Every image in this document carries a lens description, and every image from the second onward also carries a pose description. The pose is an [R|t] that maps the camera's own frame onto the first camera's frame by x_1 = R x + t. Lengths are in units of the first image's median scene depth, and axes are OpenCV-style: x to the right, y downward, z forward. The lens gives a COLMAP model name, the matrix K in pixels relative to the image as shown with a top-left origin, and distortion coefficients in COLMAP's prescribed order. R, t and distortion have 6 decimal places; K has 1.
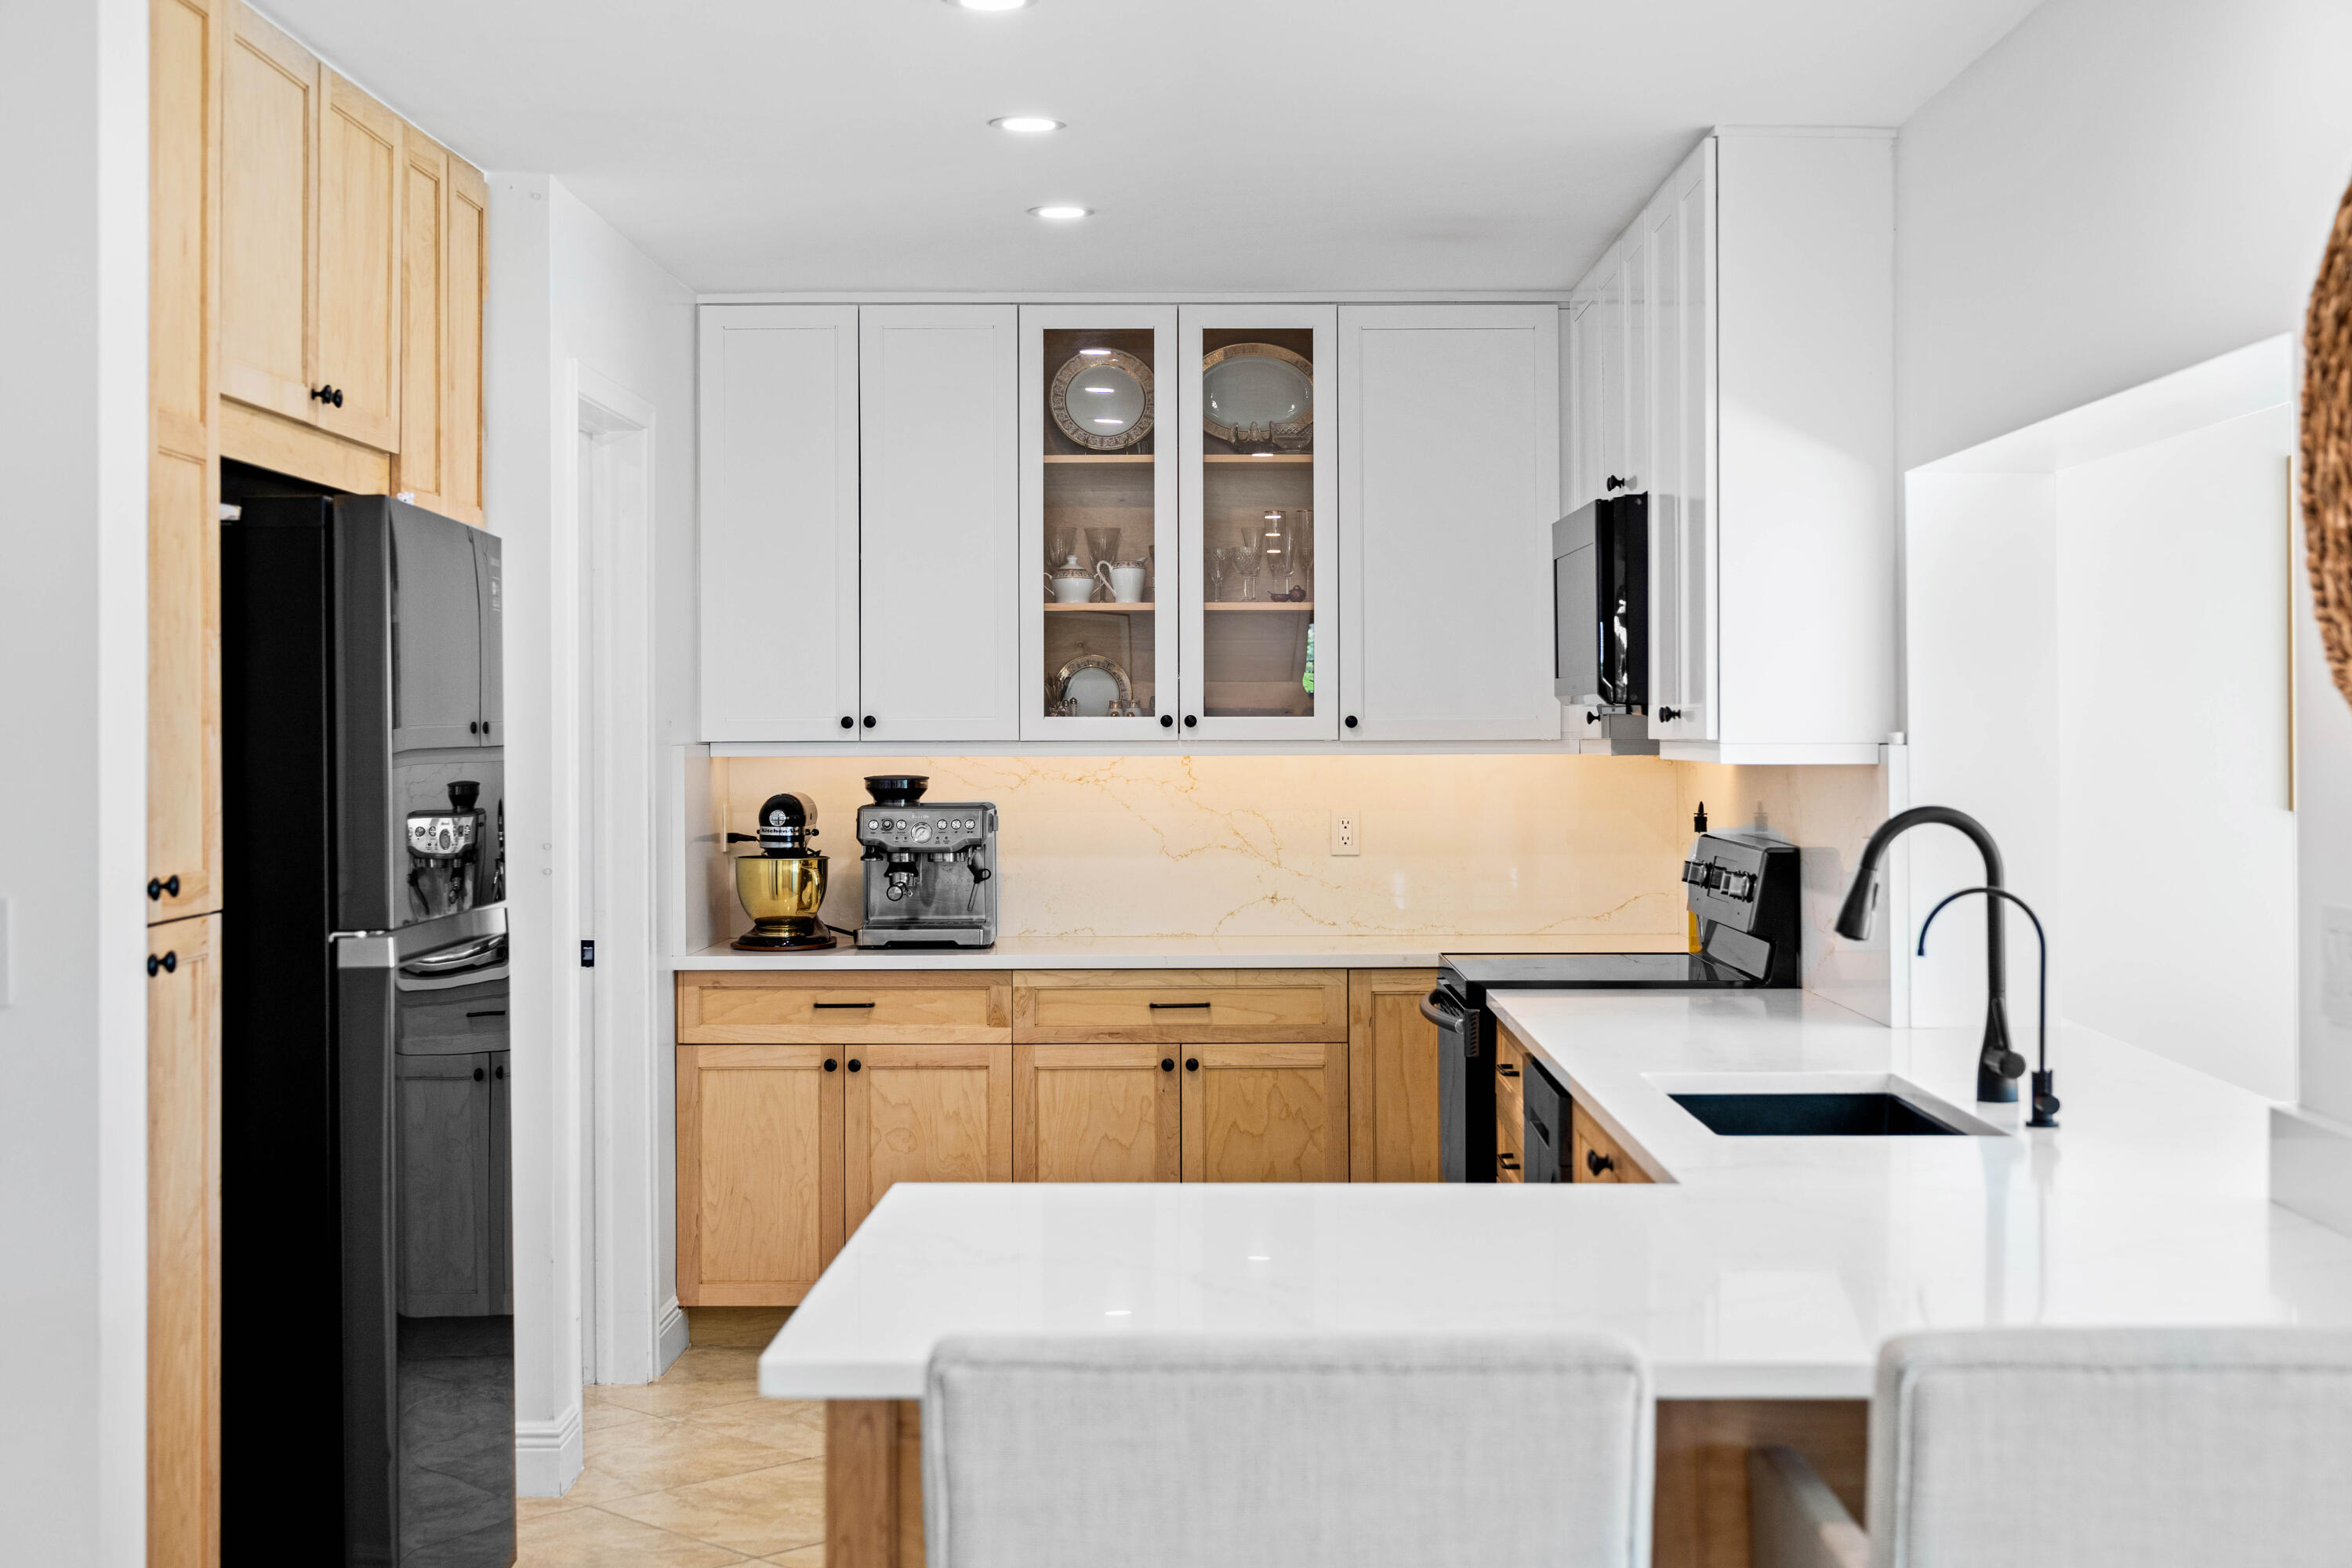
lens RADIAL K [[3157.1, 0, 1175.4], [0, 3157.1, 782.6], [0, 0, 1]] dist [-0.024409, 0.000000]
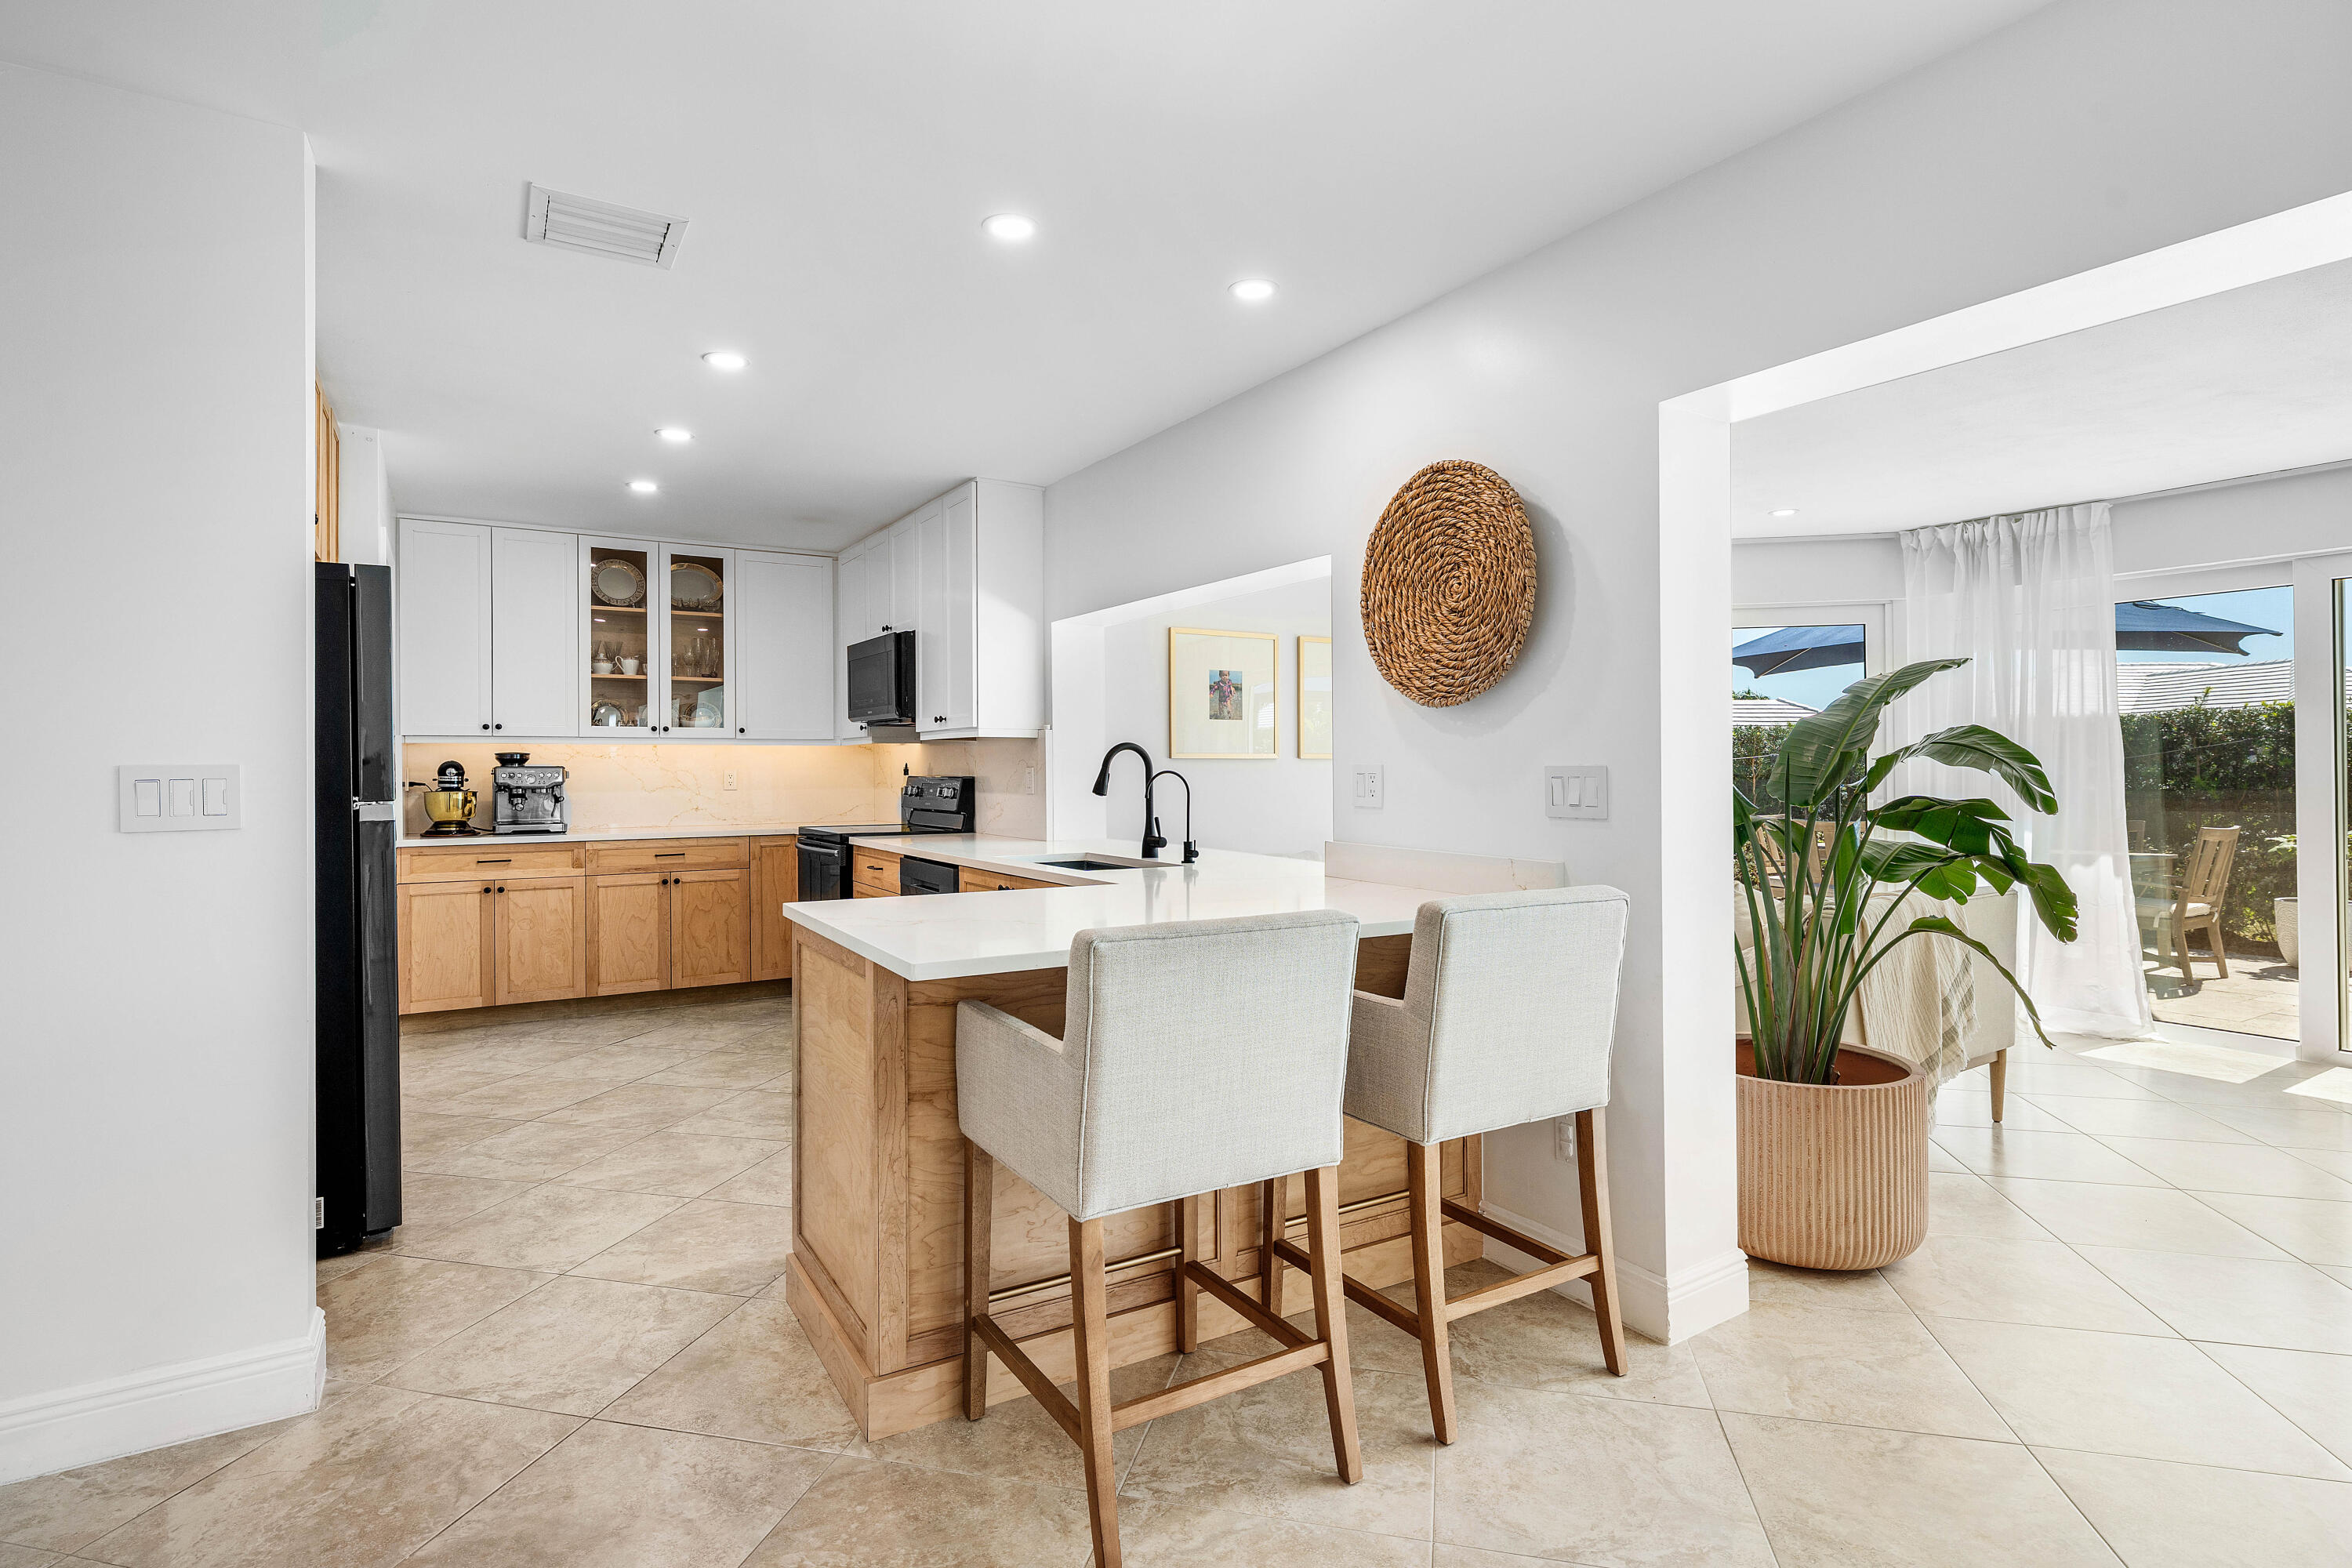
lens RADIAL K [[1190.7, 0, 1178.2], [0, 1190.7, 774.8], [0, 0, 1]] dist [0.017525, -0.000025]
pose [[0.851376, -0.002220, 0.524551, -0.131237], [0.008681, 0.999914, -0.009859, 0.024679], [-0.524483, 0.012947, 0.851322, 0.089954]]
